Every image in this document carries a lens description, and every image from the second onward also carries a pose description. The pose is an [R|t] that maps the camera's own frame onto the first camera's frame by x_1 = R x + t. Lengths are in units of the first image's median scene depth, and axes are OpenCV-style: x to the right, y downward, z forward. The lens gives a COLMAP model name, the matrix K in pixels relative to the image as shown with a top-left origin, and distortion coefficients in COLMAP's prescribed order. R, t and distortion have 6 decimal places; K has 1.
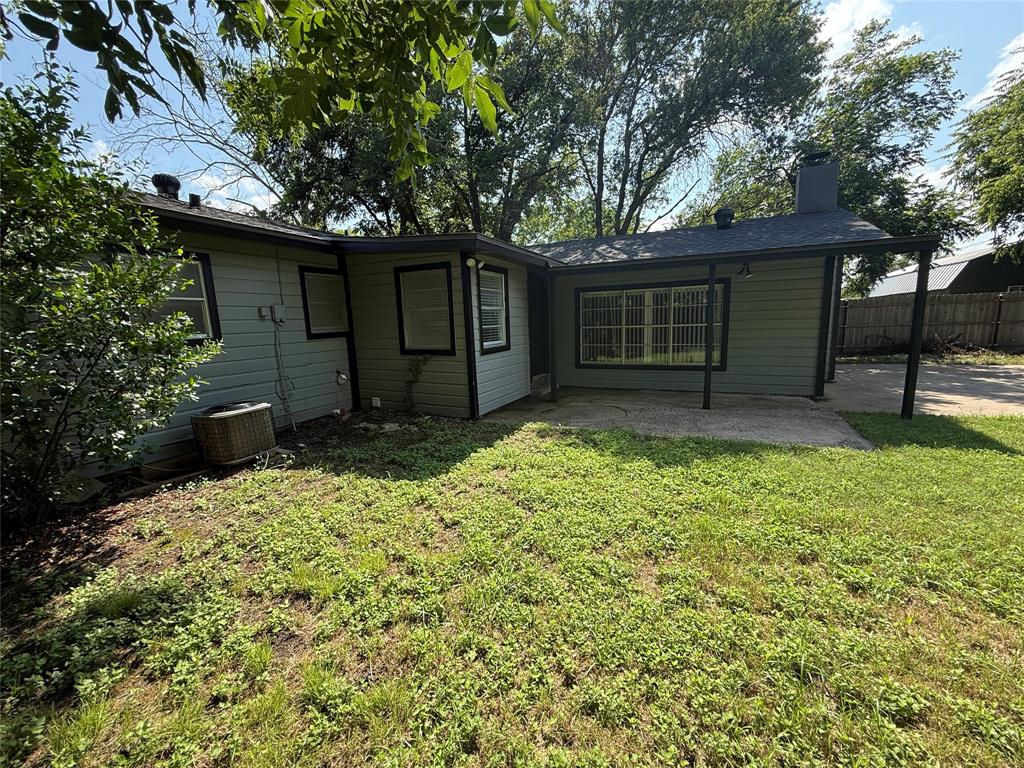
lens RADIAL K [[410.3, 0, 518.7], [0, 410.3, 386.9], [0, 0, 1]] dist [-0.002785, 0.000968]
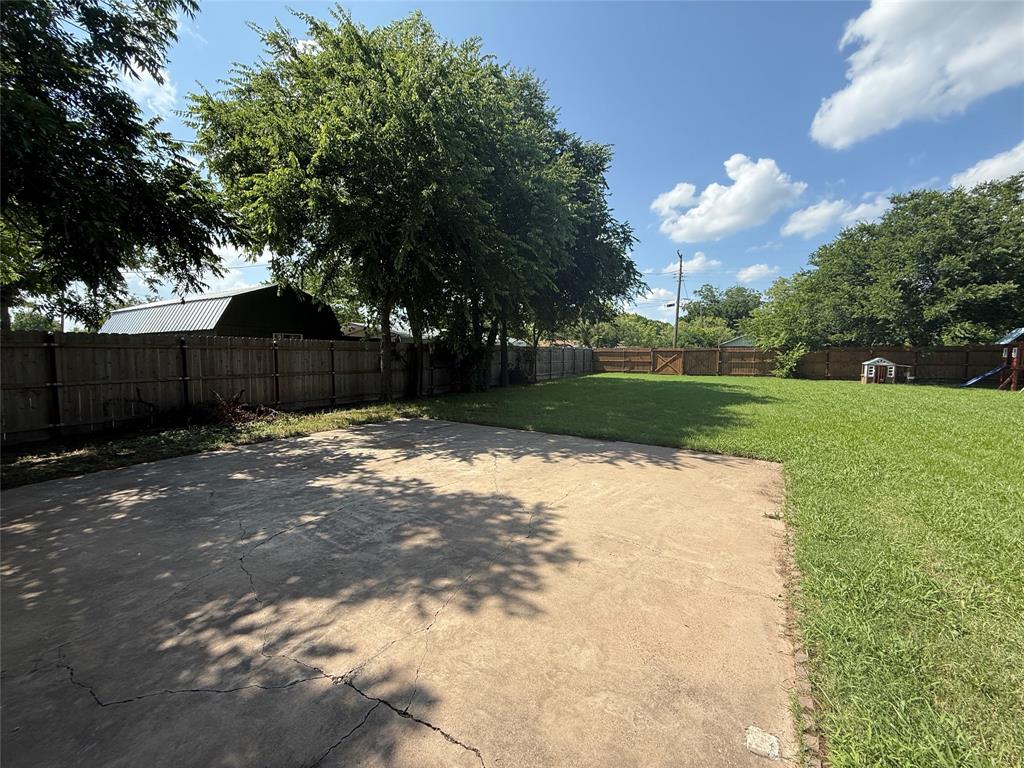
lens RADIAL K [[410.3, 0, 512.1], [0, 410.3, 383.8], [0, 0, 1]] dist [-0.002785, 0.000968]
pose [[0.113982, -0.036080, 0.992827, 0.404593], [0.144064, 0.989378, 0.019415, -0.087038], [-0.982982, 0.140818, 0.117970, 0.438402]]
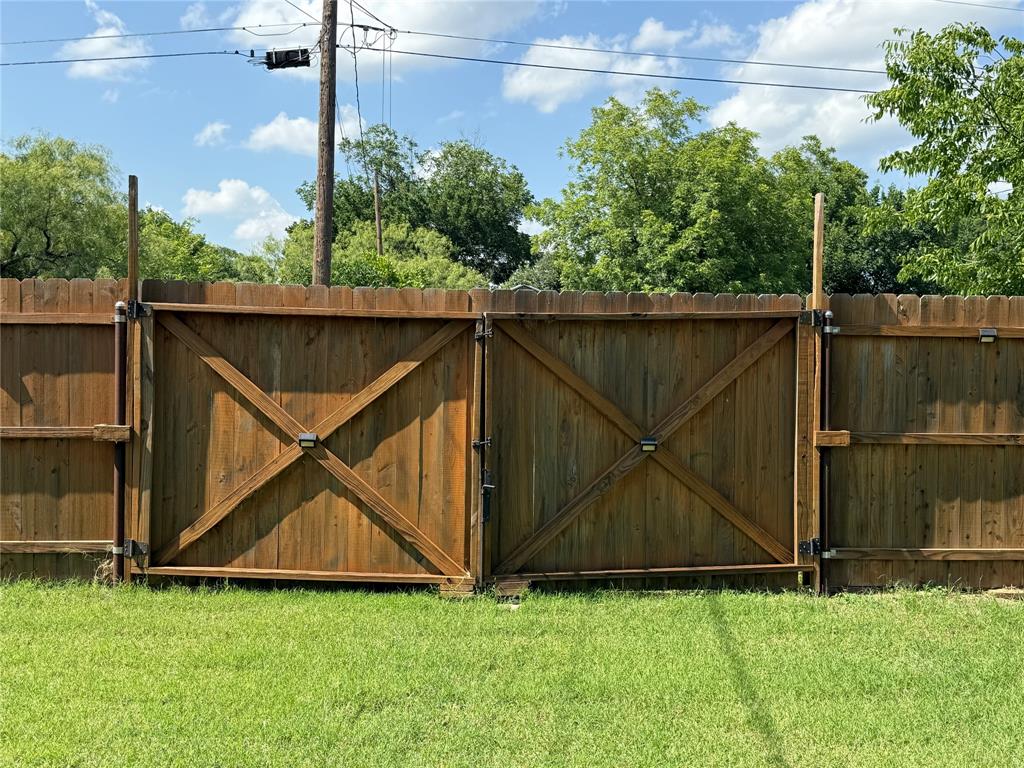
lens RADIAL K [[1099.6, 0, 513.4], [0, 1099.6, 384.1], [0, 0, 1]] dist [0.114329, 0.000000]
pose [[-0.456926, 0.005065, 0.889490, 3.126421], [0.143184, 0.987362, 0.067930, -0.091426], [-0.877905, 0.158400, -0.451877, -0.214755]]
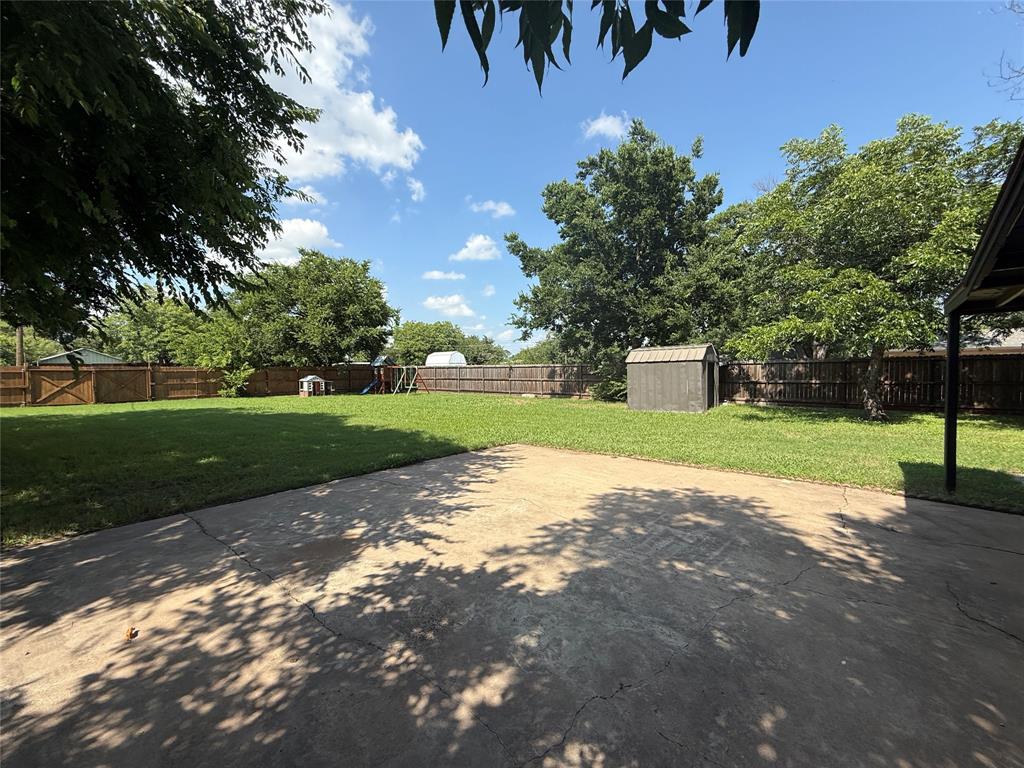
lens RADIAL K [[410.3, 0, 511.1], [0, 410.3, 380.9], [0, 0, 1]] dist [-0.002785, 0.000968]
pose [[-0.962302, 0.036191, 0.269565, 0.844235], [0.082776, 0.983062, 0.163513, -0.218224], [-0.259082, 0.179663, -0.948998, 1.092803]]
